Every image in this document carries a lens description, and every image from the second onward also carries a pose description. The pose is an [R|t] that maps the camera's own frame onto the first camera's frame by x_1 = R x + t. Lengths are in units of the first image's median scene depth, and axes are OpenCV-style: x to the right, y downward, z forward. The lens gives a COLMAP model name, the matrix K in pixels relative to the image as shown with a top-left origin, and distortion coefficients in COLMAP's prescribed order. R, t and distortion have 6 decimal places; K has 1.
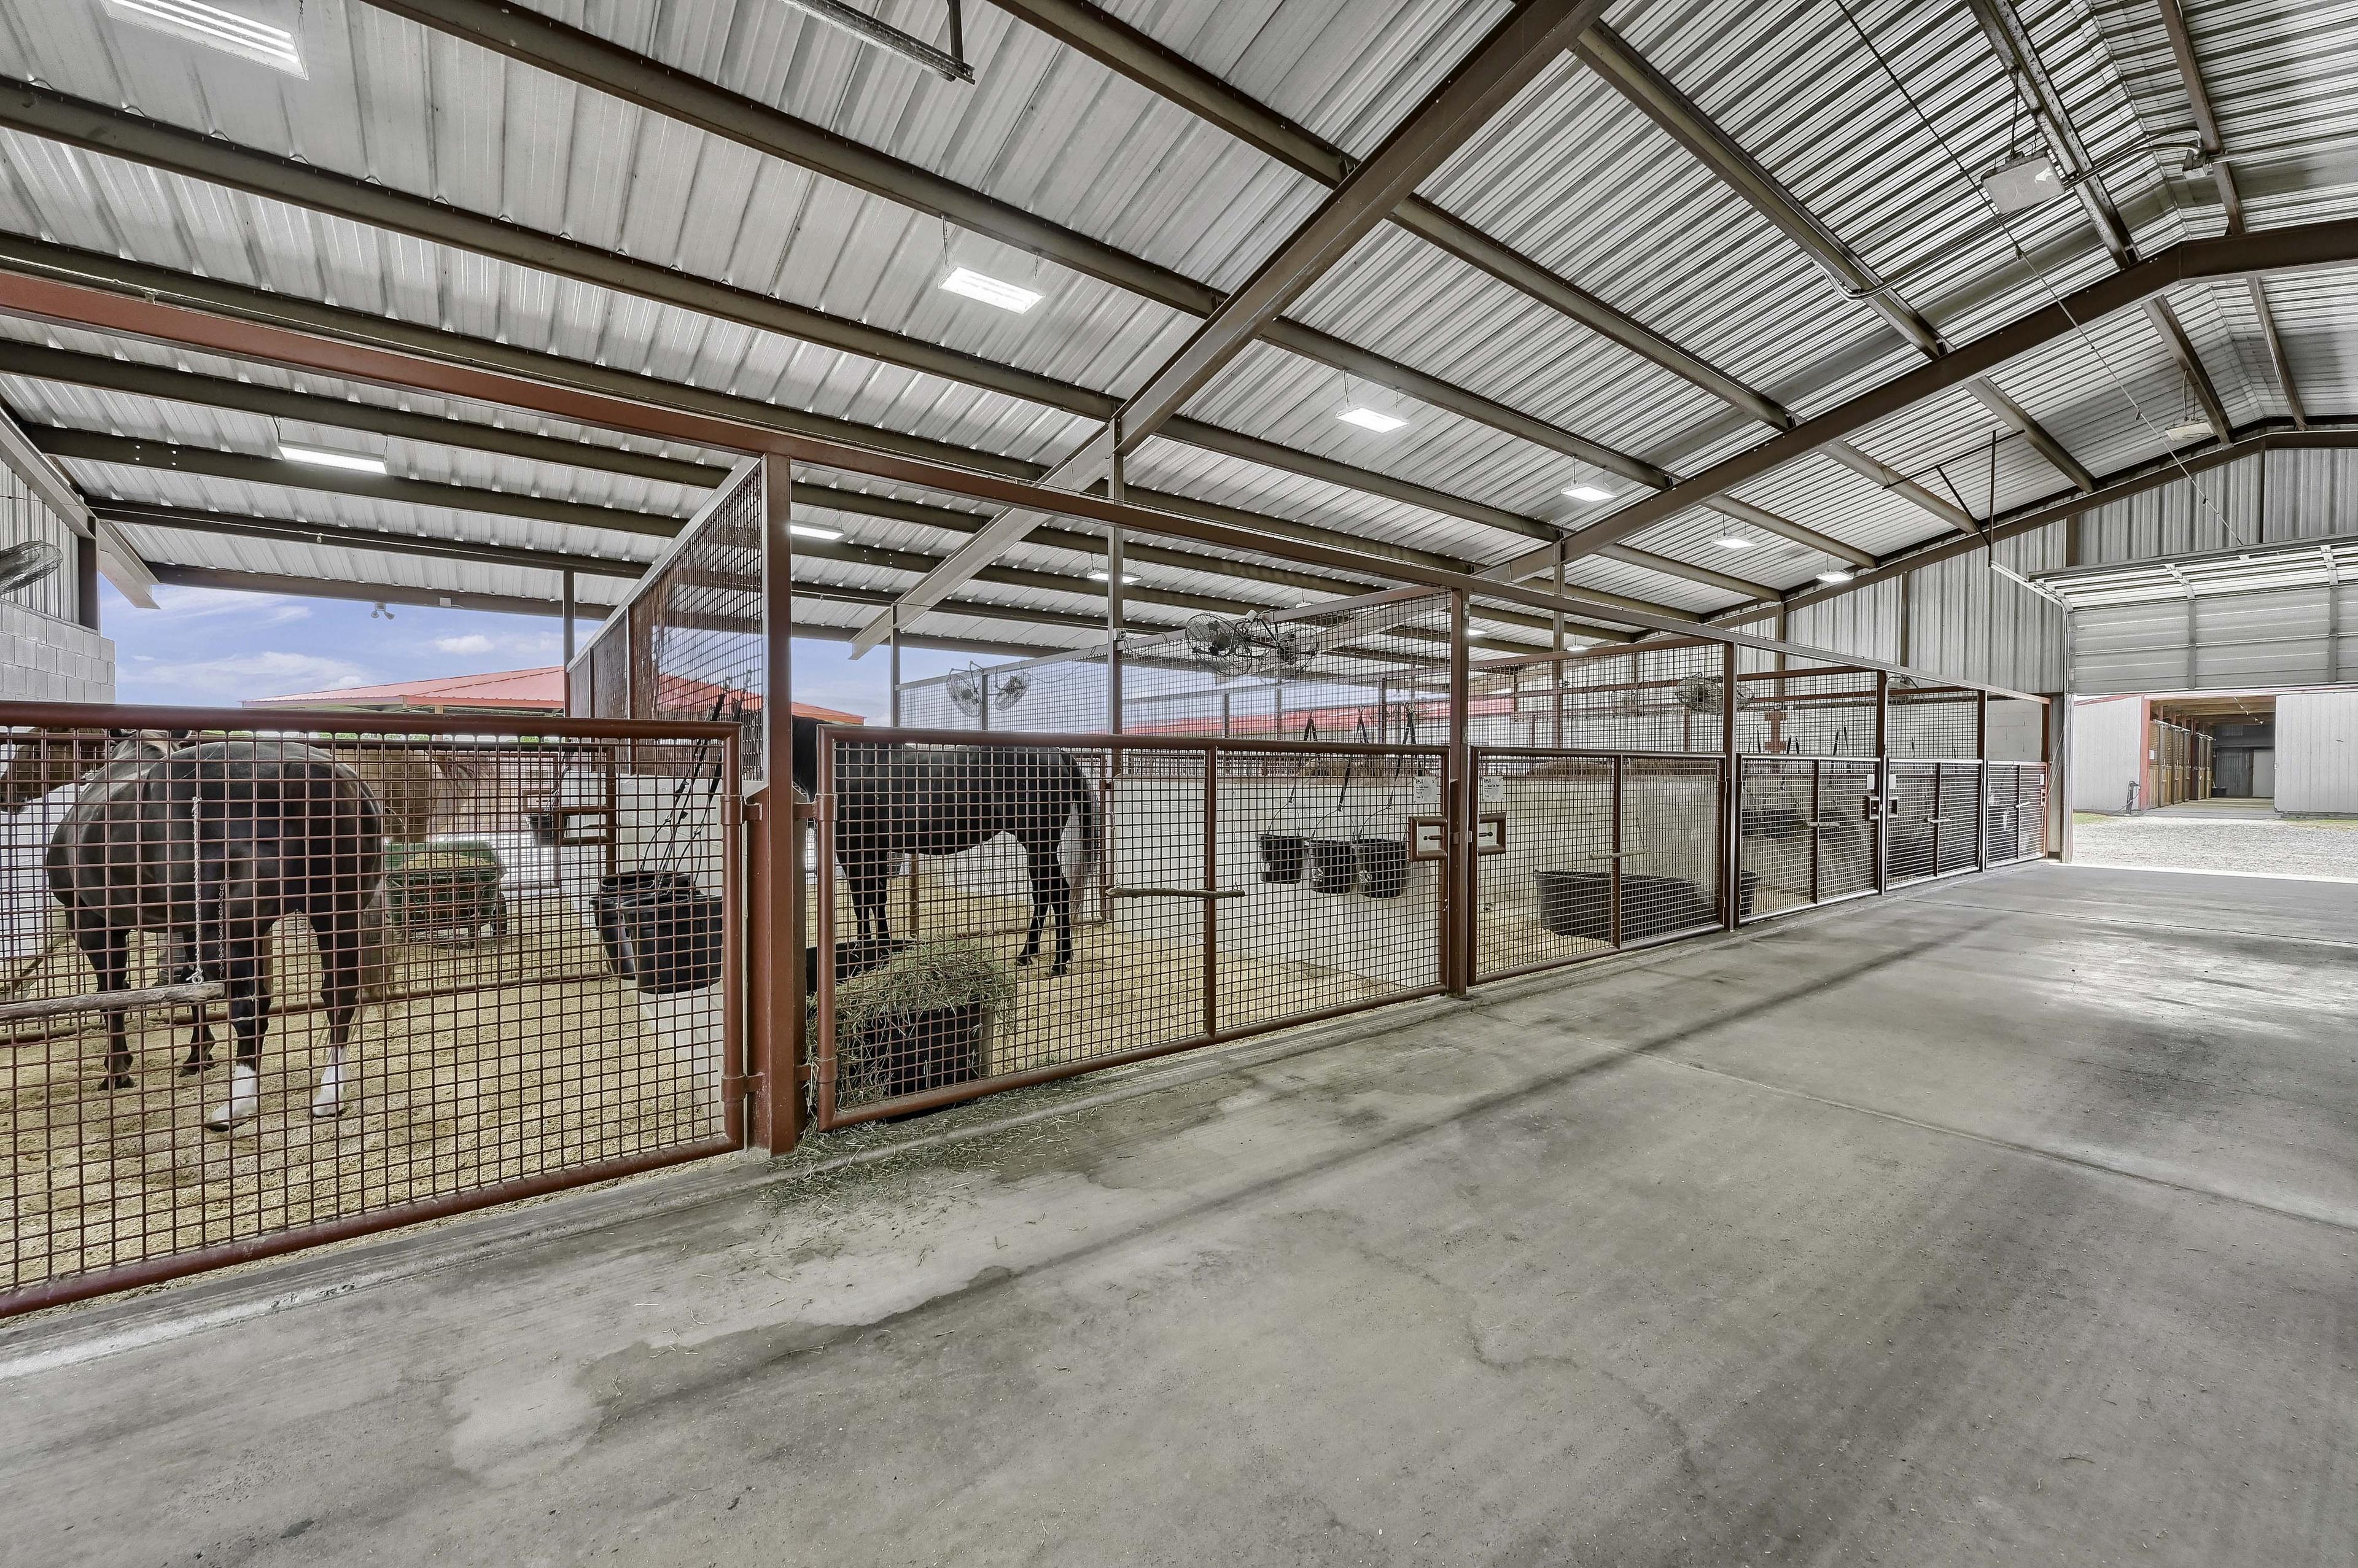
lens RADIAL K [[919.2, 0, 1183.1], [0, 919.2, 782.5], [0, 0, 1]] dist [0.000083, -0.000386]
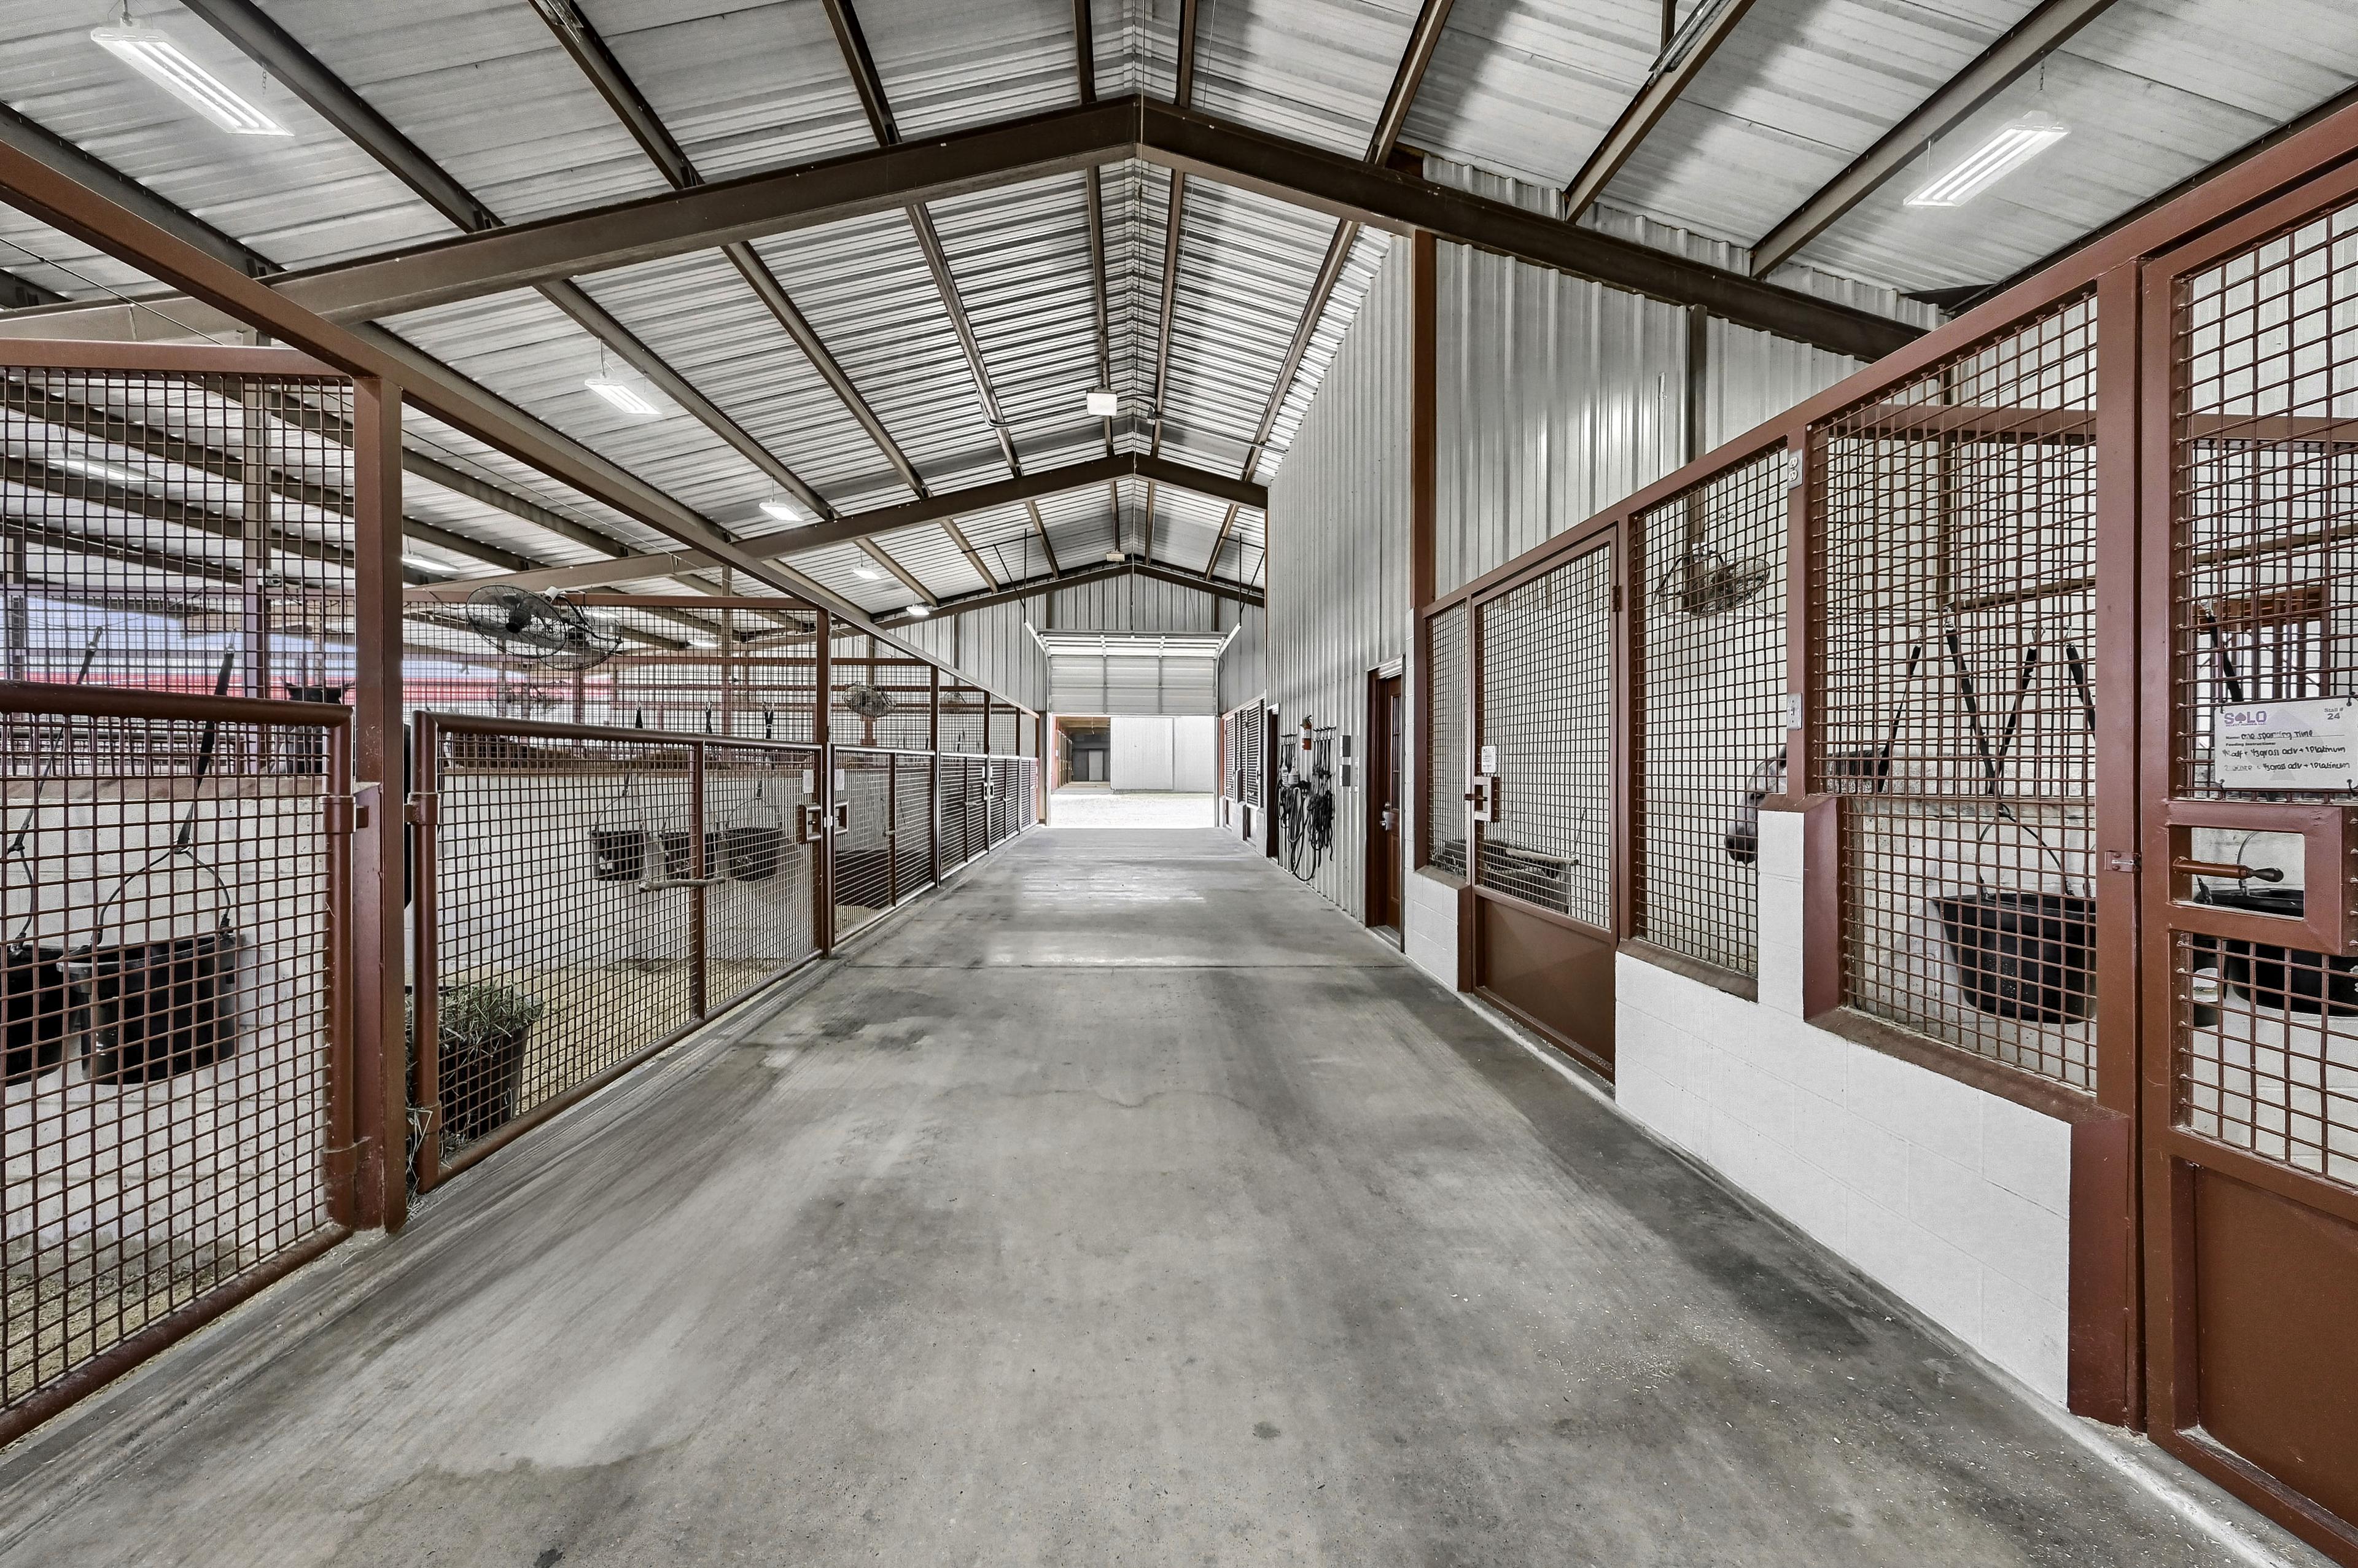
lens RADIAL K [[919.2, 0, 1171.1], [0, 919.2, 776.0], [0, 0, 1]] dist [0.000083, -0.000386]
pose [[0.570337, -0.006069, 0.821388, -0.180559], [0.002431, 0.999981, 0.005700, -0.001800], [-0.821407, -0.001254, 0.570341, -0.014453]]
